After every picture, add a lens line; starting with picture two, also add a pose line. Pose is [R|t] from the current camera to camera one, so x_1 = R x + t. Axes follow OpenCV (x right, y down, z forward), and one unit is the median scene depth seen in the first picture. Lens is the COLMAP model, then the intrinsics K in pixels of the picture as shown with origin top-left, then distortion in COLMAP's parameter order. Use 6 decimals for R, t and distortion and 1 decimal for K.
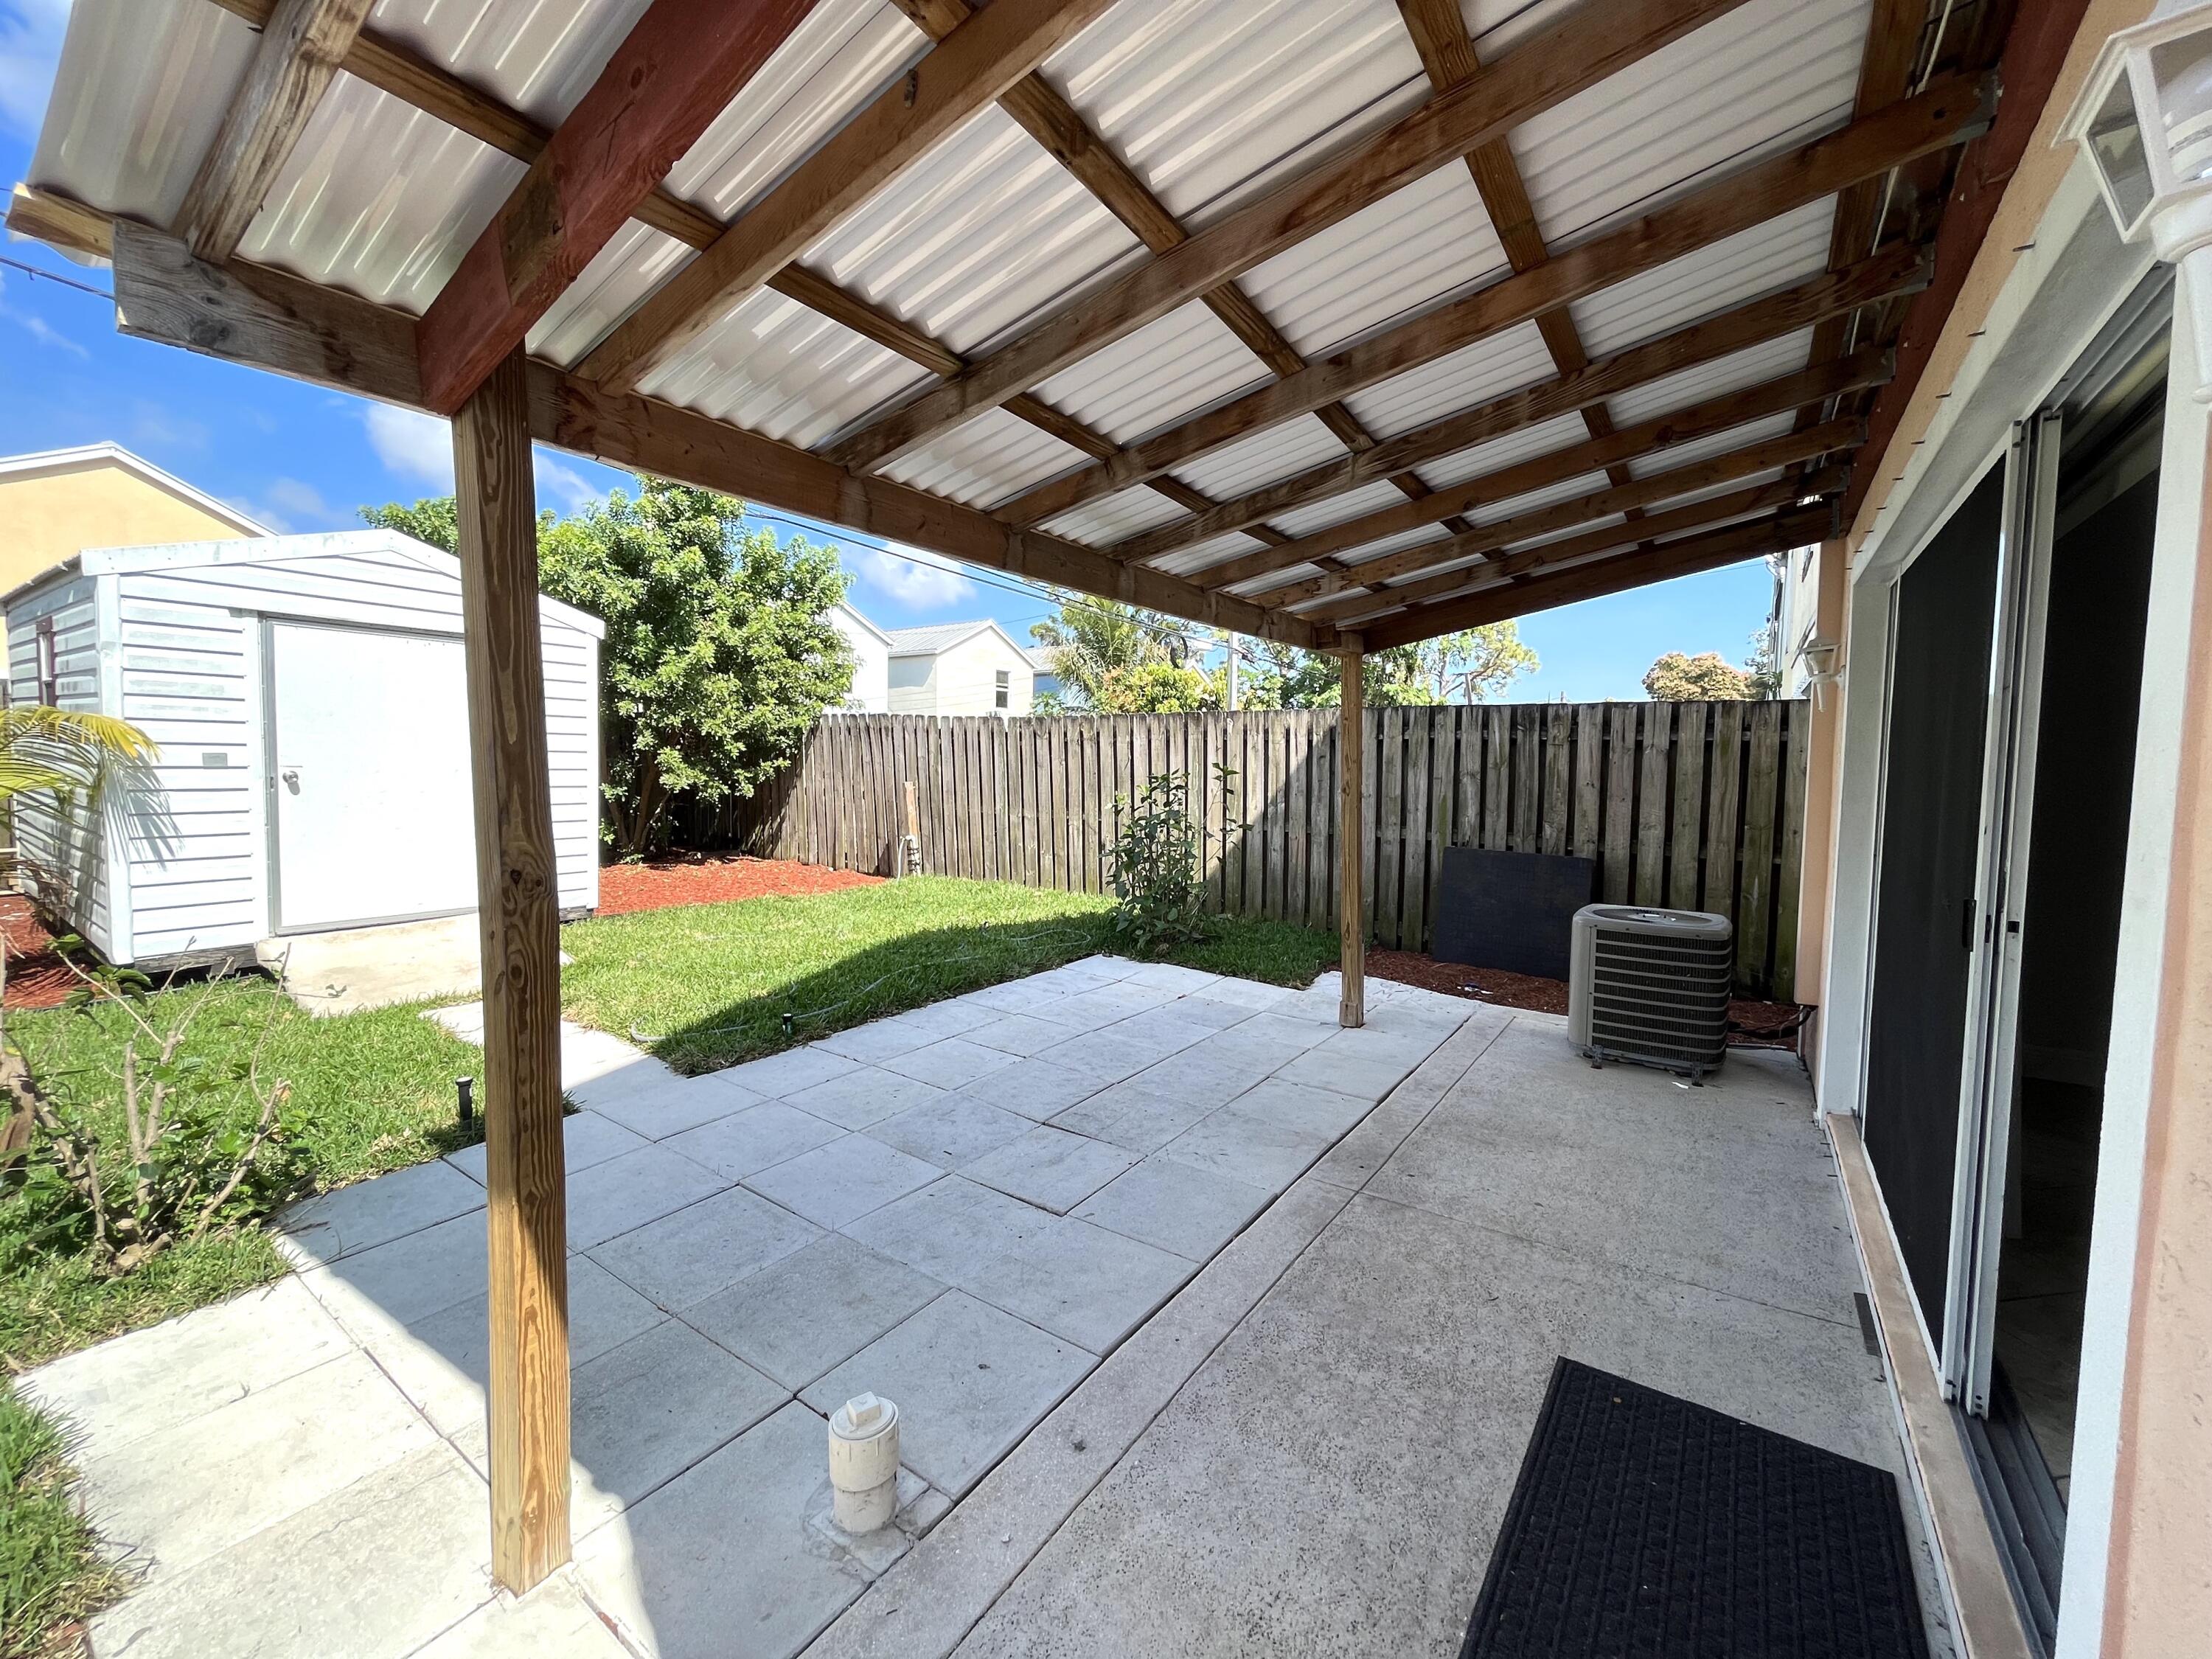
lens RADIAL K [[892.4, 0, 1118.7], [0, 892.4, 810.2], [0, 0, 1]] dist [-0.001468, -0.000345]
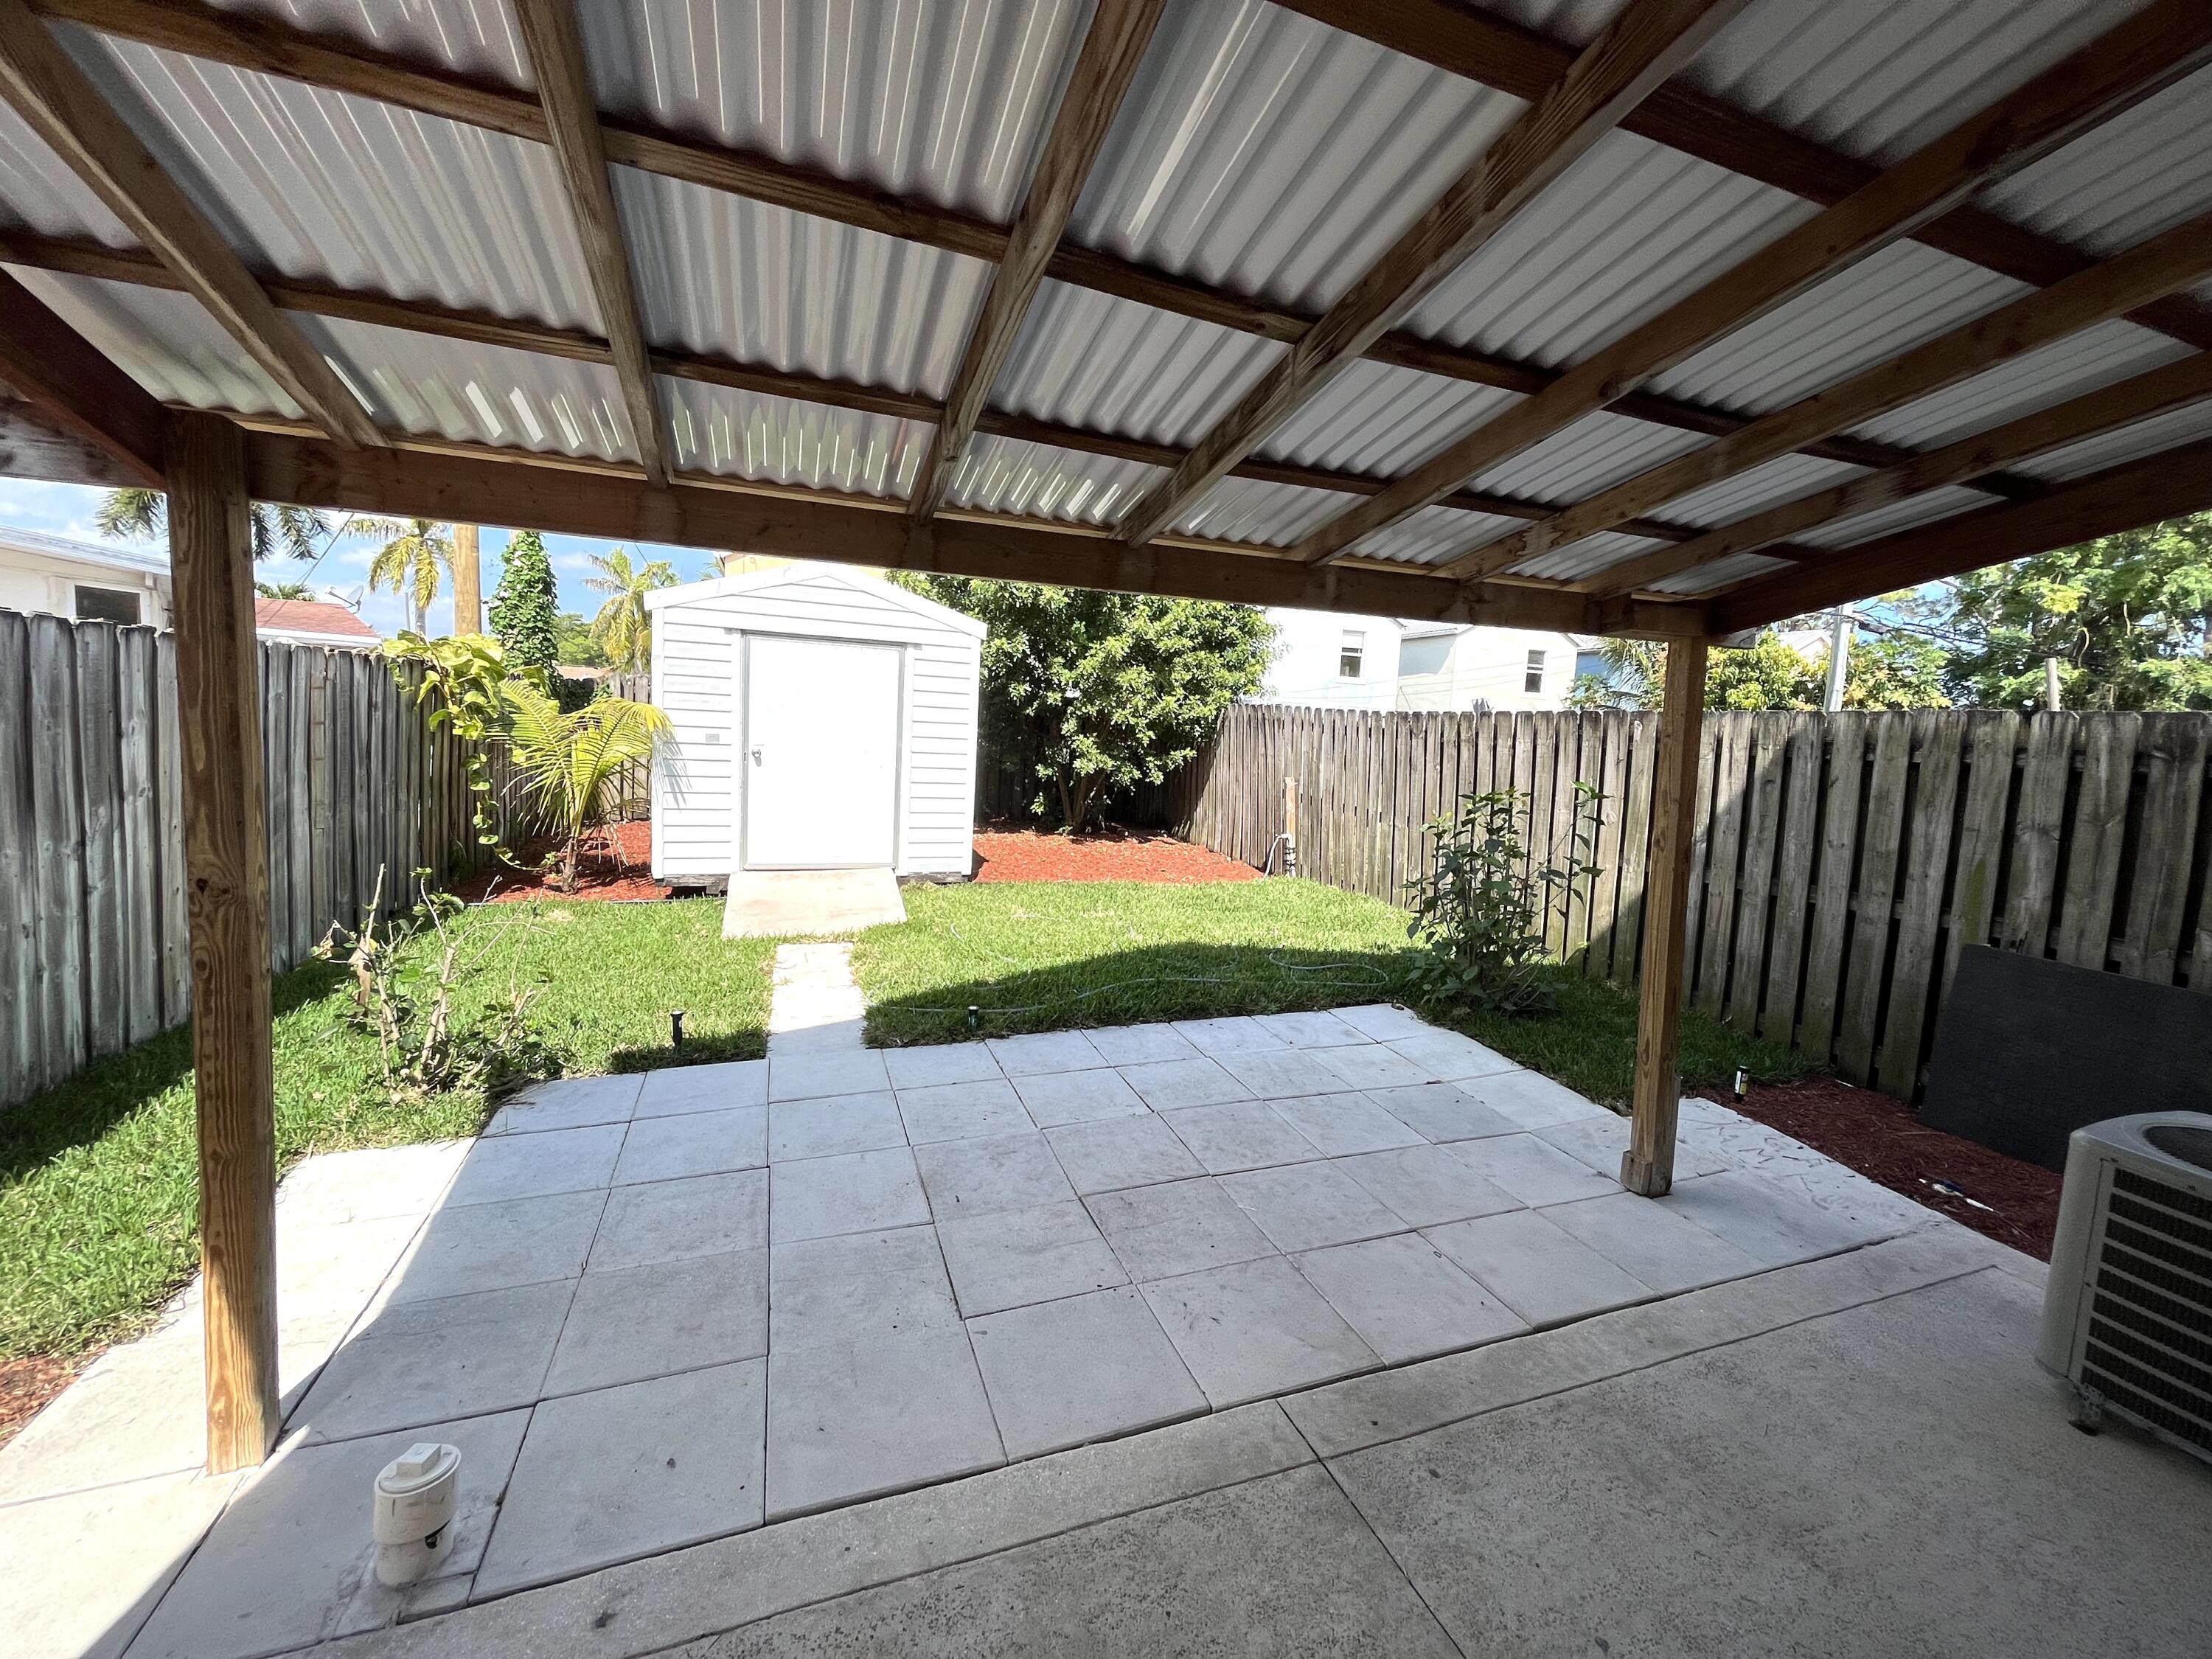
lens RADIAL K [[892.4, 0, 1118.7], [0, 892.4, 810.2], [0, 0, 1]] dist [-0.001468, -0.000345]
pose [[0.819950, 0.079311, -0.566914, 0.274703], [-0.067414, 0.996843, 0.041955, -0.043450], [0.568451, 0.003817, 0.822708, 0.204537]]
